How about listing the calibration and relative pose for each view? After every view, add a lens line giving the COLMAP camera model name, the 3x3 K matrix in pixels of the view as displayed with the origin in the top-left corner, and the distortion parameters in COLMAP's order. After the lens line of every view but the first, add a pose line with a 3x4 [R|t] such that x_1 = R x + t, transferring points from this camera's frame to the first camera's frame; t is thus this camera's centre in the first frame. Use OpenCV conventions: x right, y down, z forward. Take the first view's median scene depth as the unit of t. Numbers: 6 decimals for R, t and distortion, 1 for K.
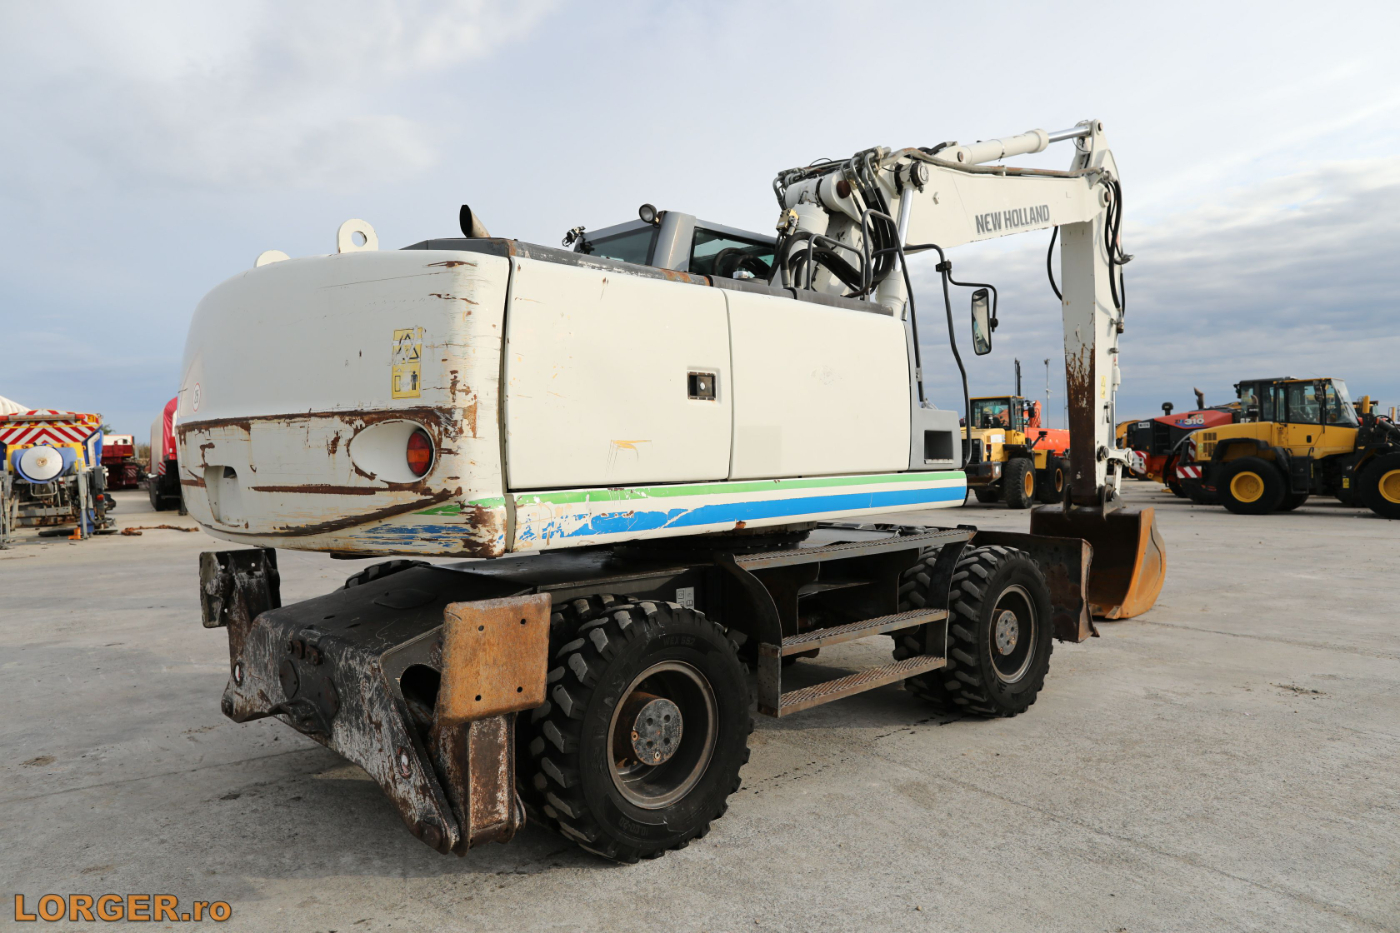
lens RADIAL K [[959.6, 0, 695.8], [0, 959.6, 439.1], [0, 0, 1]] dist [-0.032429, 0.001206]
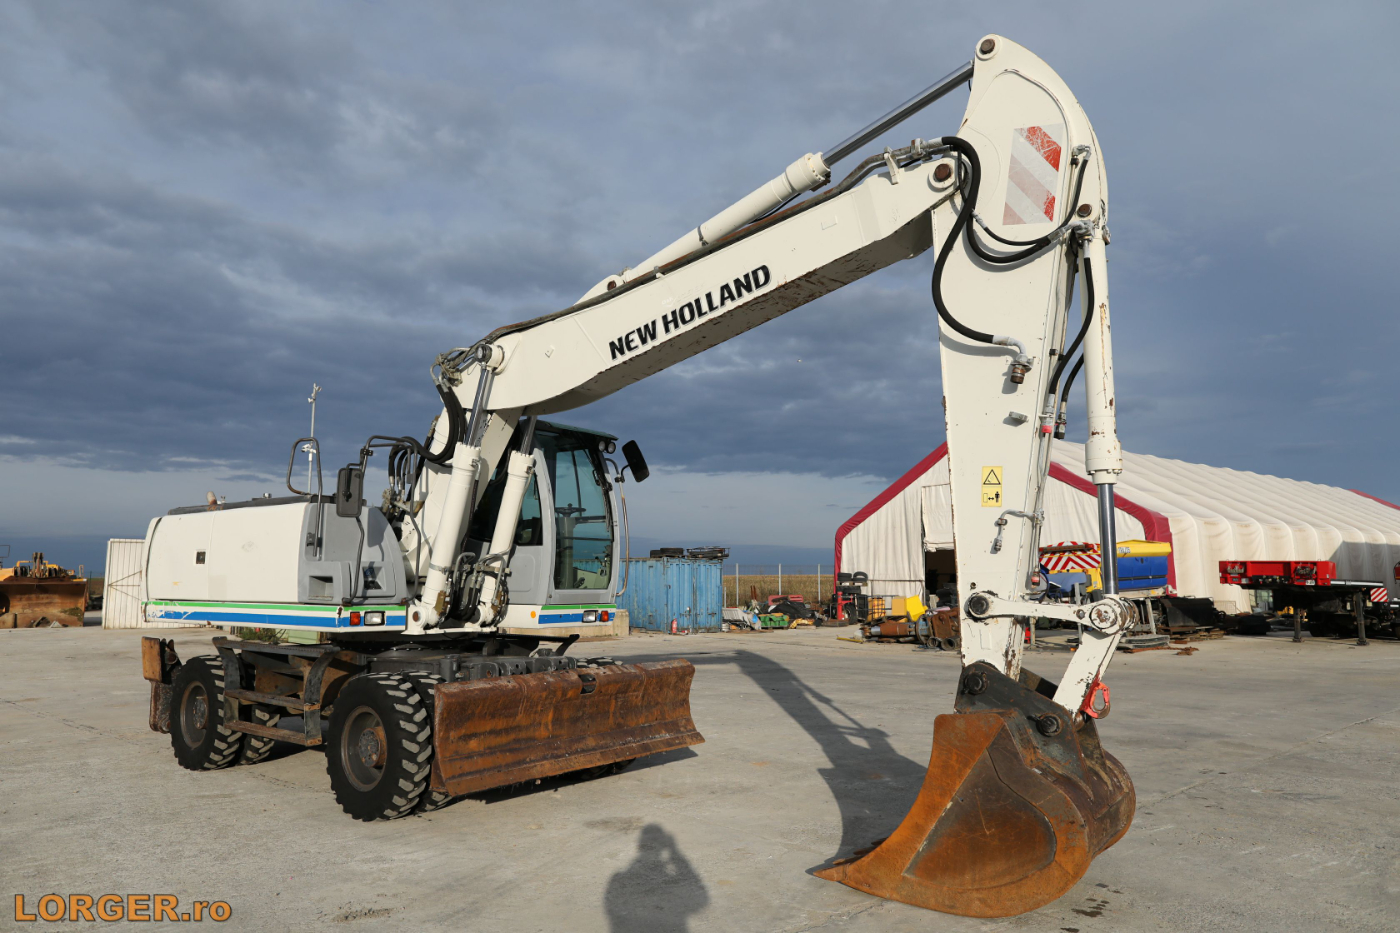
lens RADIAL K [[945.9, 0, 700.0], [0, 945.9, 466.5], [0, 0, 1]] dist [-0.003480, -0.002339]
pose [[0.147880, -0.106848, -0.983217, 0.453265], [0.012906, 0.994271, -0.106108, -0.003655], [0.988921, 0.003002, 0.148412, 0.352847]]
